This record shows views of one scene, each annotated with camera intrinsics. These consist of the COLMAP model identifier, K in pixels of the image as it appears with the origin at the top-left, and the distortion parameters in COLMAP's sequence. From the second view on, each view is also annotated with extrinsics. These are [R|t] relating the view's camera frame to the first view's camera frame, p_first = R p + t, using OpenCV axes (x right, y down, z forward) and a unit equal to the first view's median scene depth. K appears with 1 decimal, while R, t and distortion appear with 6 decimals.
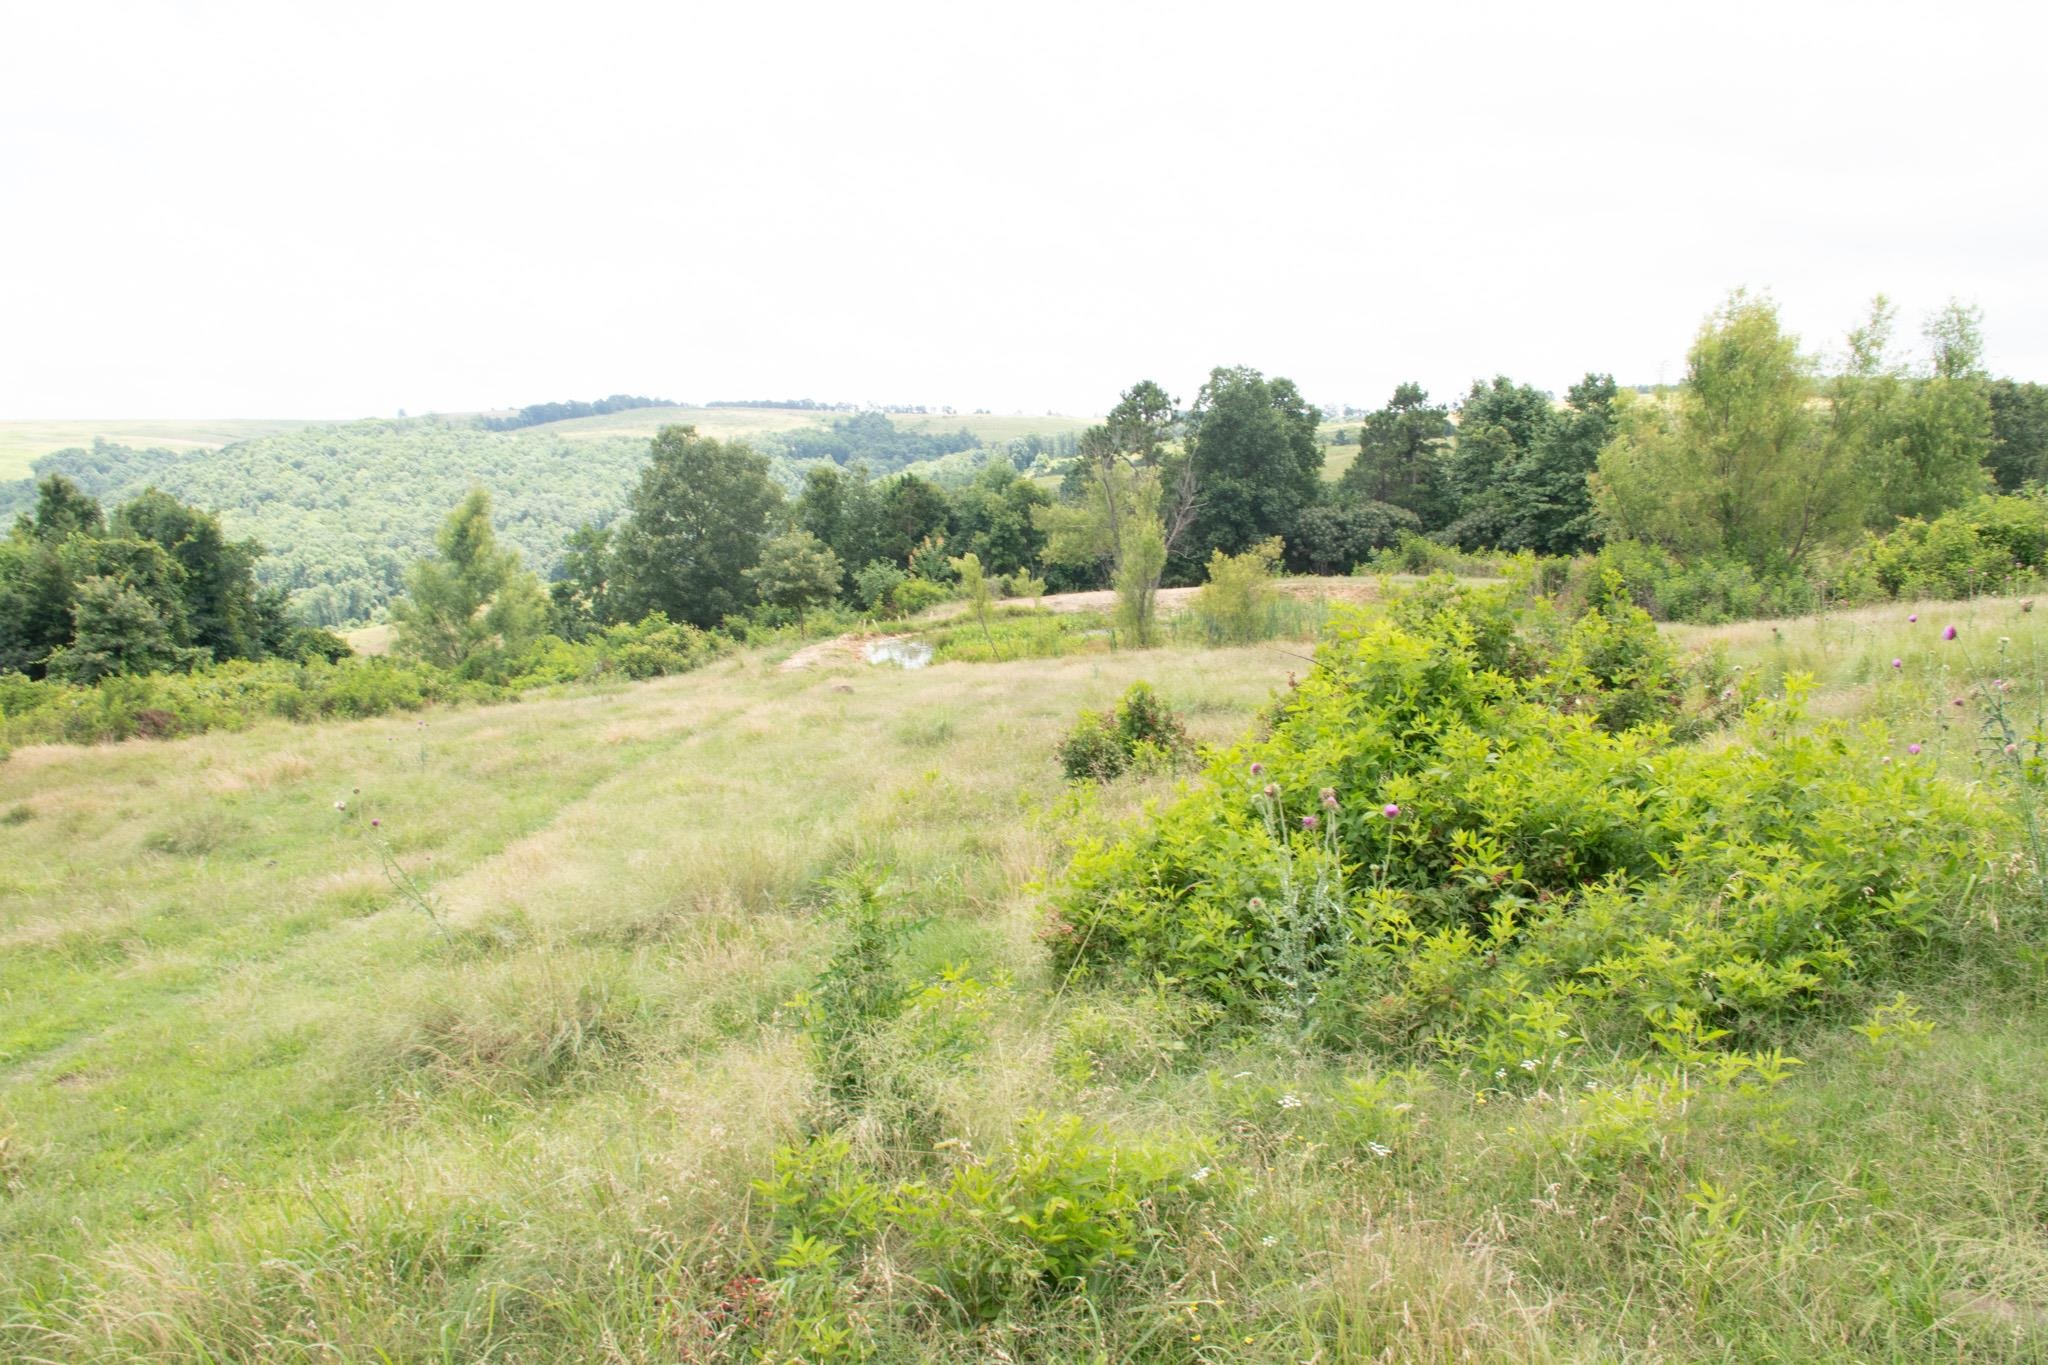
lens RADIAL K [[1743.2, 0, 1024.0], [0, 1743.2, 682.5], [0, 0, 1]] dist [-0.158858, 0.005596]
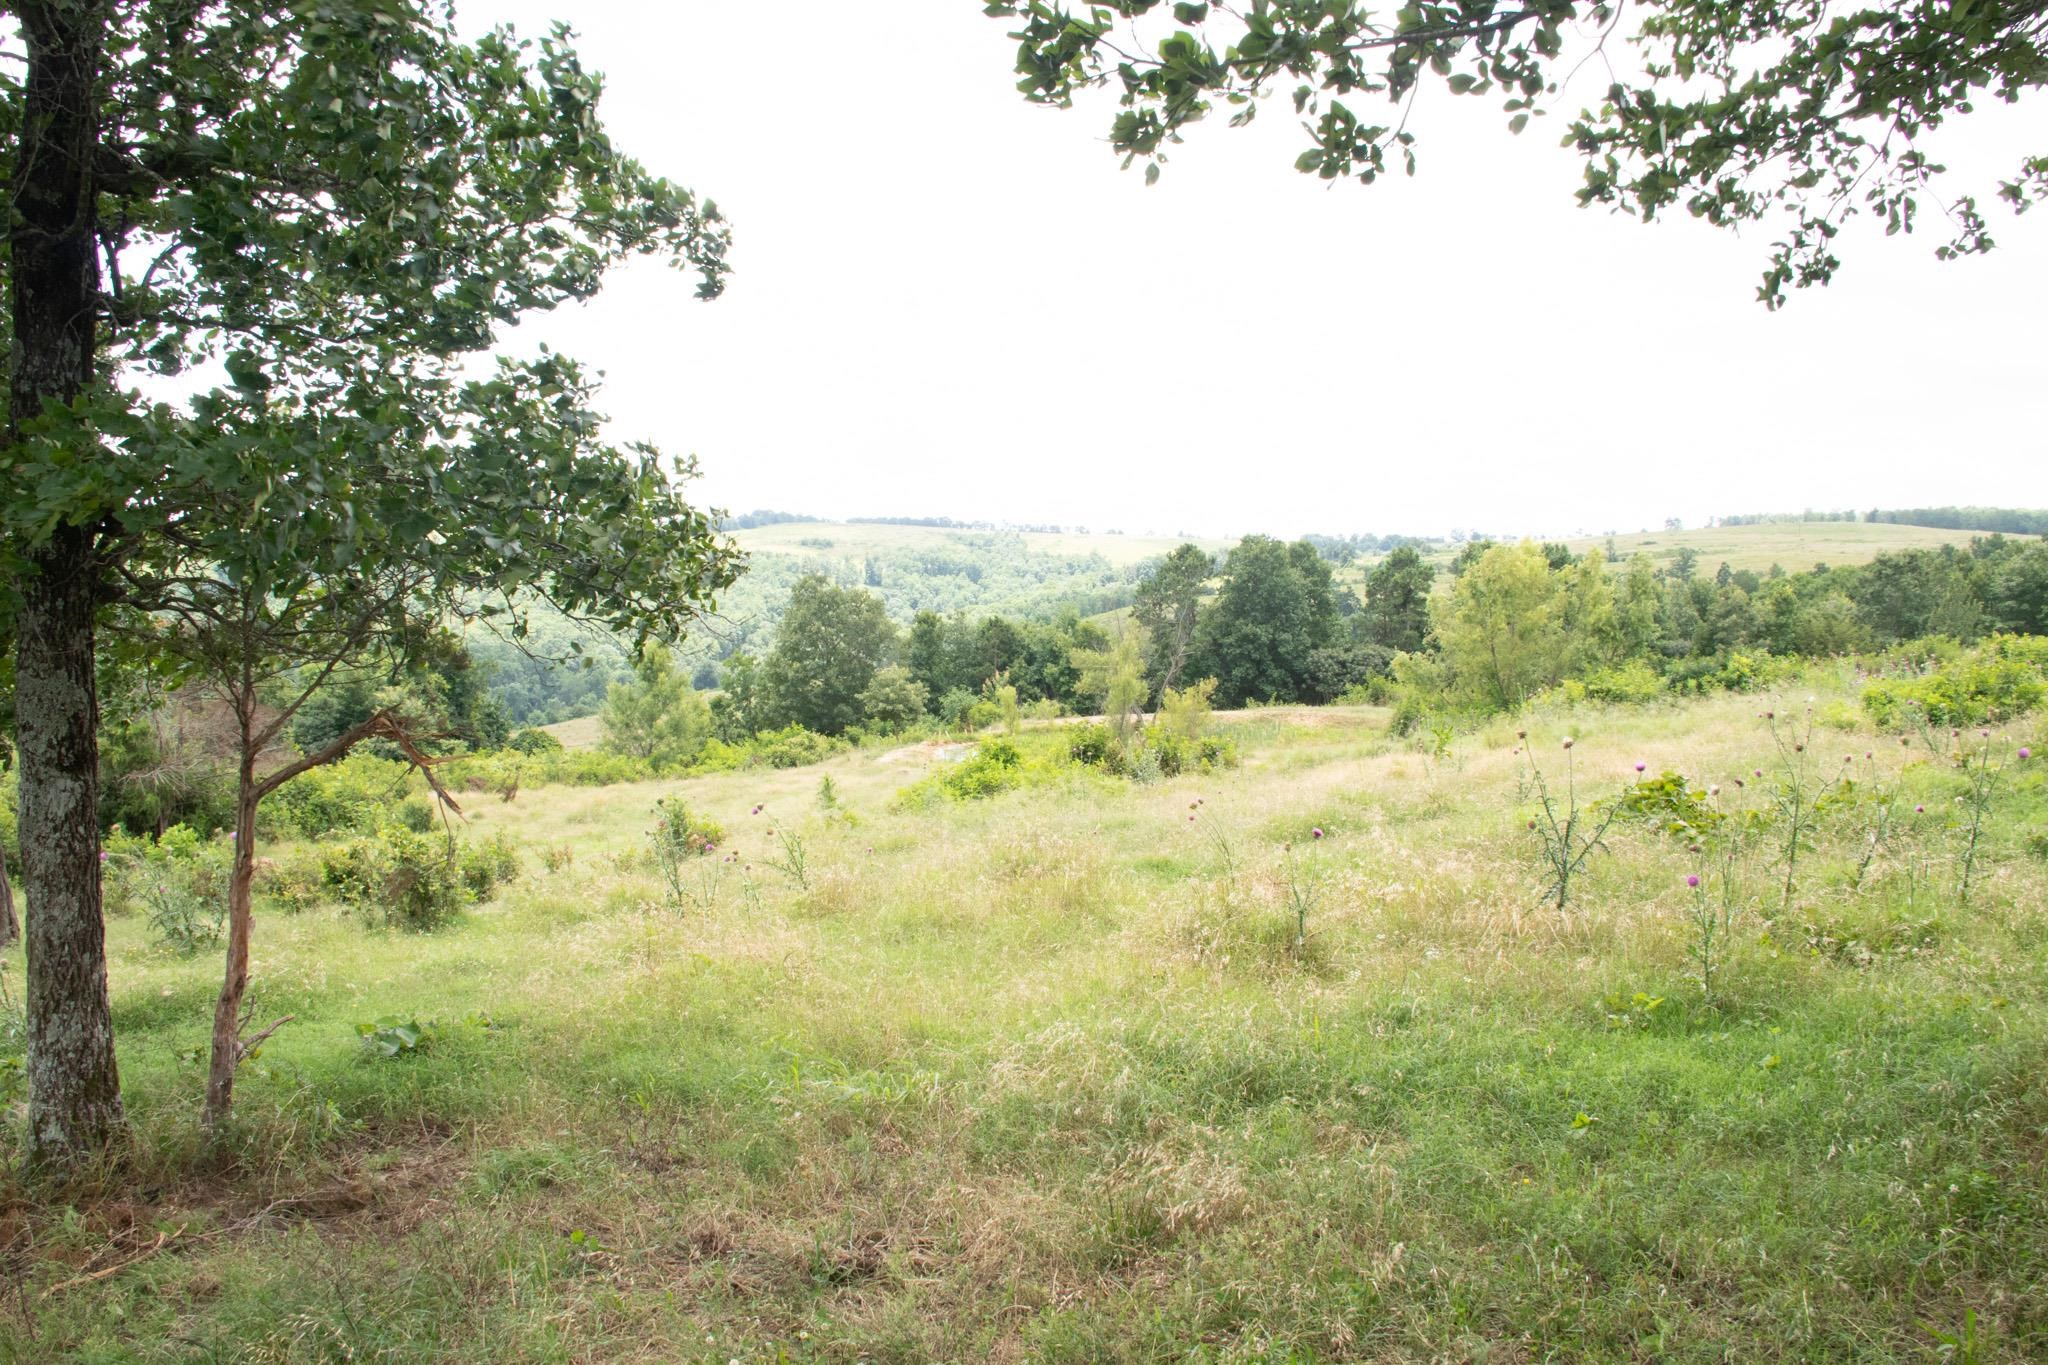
lens RADIAL K [[1706.5, 0, 1015.6], [0, 1706.5, 747.0], [0, 0, 1]] dist [-0.153146, 0.128486]
pose [[0.996620, 0.021903, -0.079173, 0.057158], [-0.024182, 0.999317, -0.027937, 0.009798], [0.078507, 0.029757, 0.996469, -0.268551]]
